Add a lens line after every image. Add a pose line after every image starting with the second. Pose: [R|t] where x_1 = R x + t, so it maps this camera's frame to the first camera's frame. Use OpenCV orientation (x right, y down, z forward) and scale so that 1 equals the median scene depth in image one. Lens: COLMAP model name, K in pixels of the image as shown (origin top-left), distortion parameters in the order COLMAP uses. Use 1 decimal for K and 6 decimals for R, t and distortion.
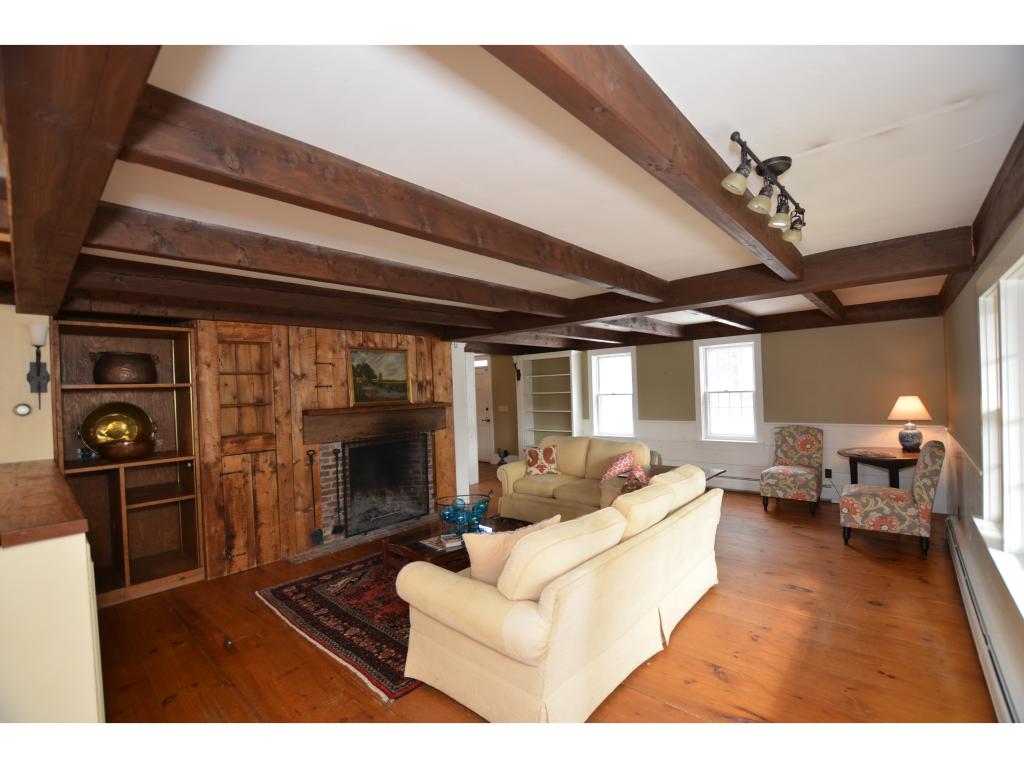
lens RADIAL K [[449.3, 0, 517.4], [0, 449.3, 393.9], [0, 0, 1]] dist [-0.025034, -0.000093]
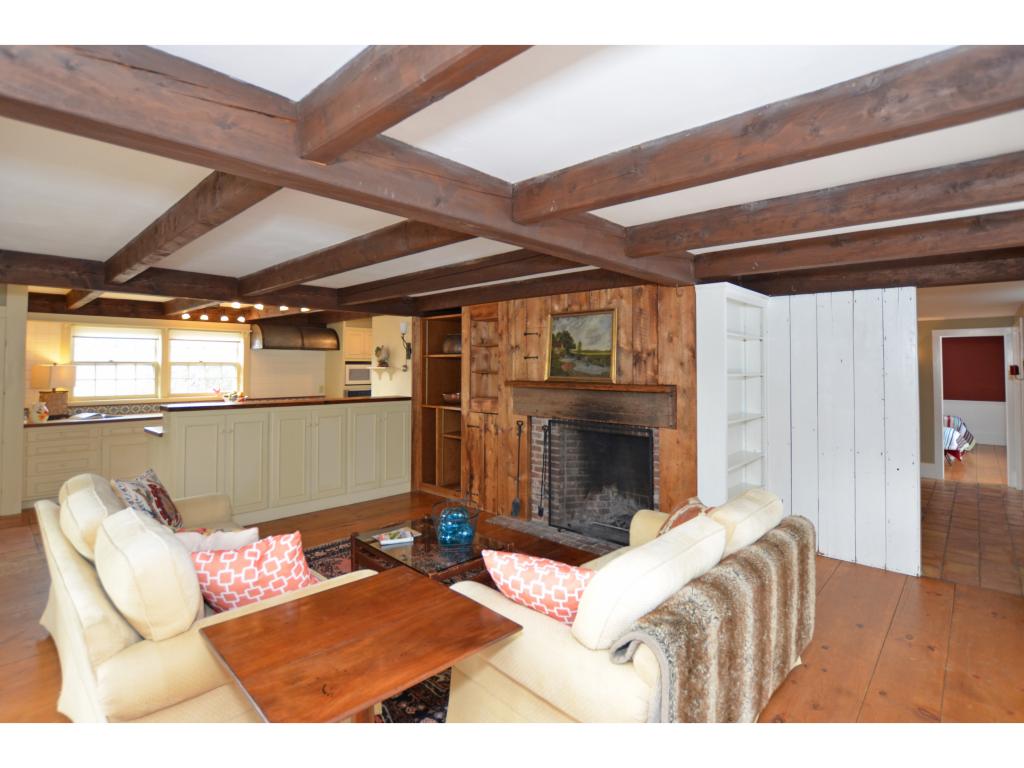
lens RADIAL K [[512.1, 0, 548.6], [0, 512.1, 357.9], [0, 0, 1]] dist [-0.039078, 0.000778]
pose [[0.005615, 0.017782, -0.999826, 0.651641], [-0.016604, 0.999706, 0.017686, -0.035211], [0.999846, 0.016502, 0.005909, 0.998700]]
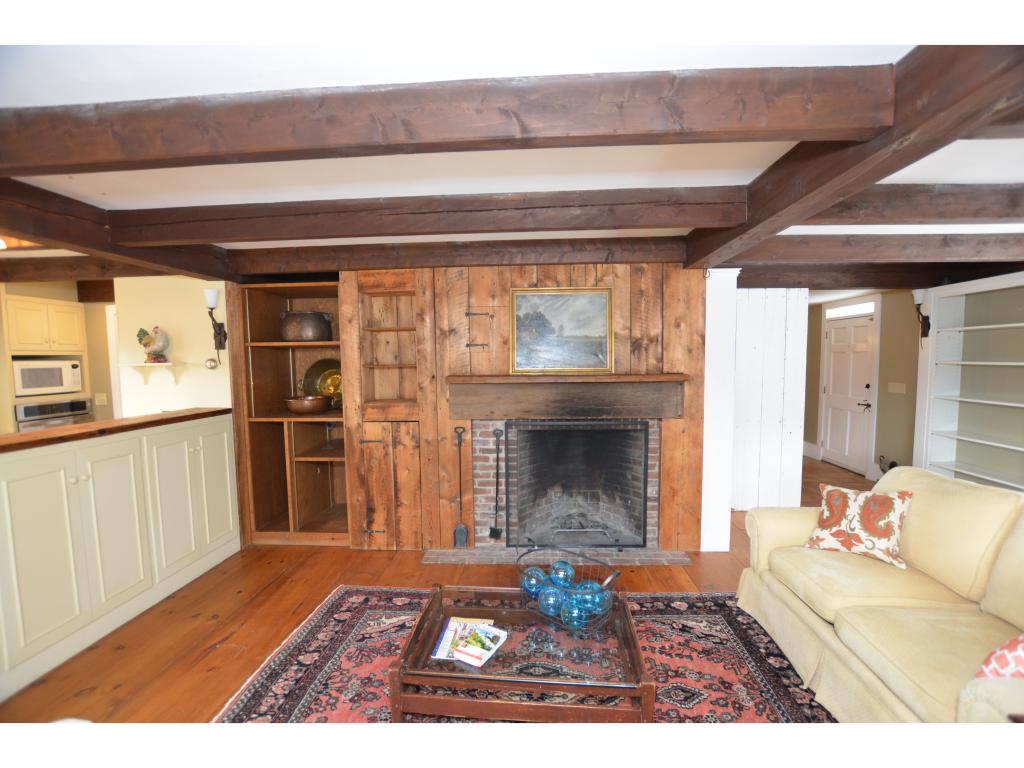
lens RADIAL K [[449.3, 0, 517.4], [0, 449.3, 393.9], [0, 0, 1]] dist [-0.025034, -0.000093]
pose [[0.623066, 0.090335, -0.776935, 0.196101], [-0.019277, 0.994780, 0.100204, -0.011785], [0.781932, -0.047457, 0.621555, 0.560202]]
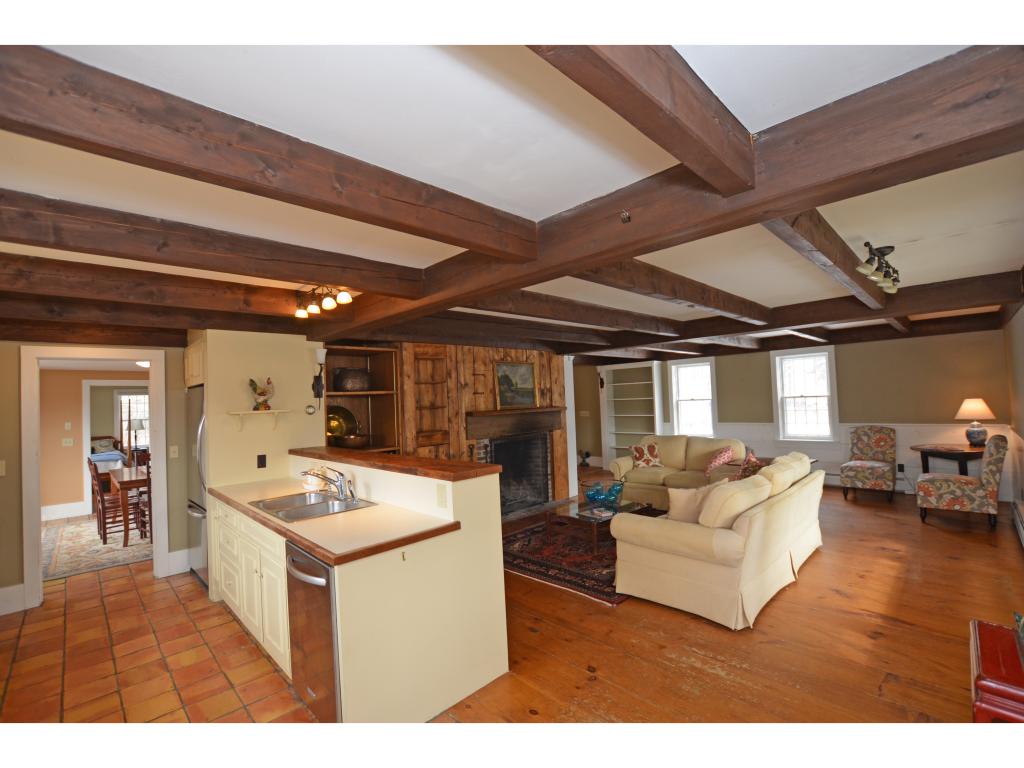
lens RADIAL K [[460.2, 0, 519.2], [0, 460.2, 388.6], [0, 0, 1]] dist [-0.021219, 0.000542]
pose [[0.998138, -0.006260, -0.060669, -0.236205], [0.004360, 0.999498, -0.031396, 0.010733], [0.060836, 0.031073, 0.997664, -0.259444]]
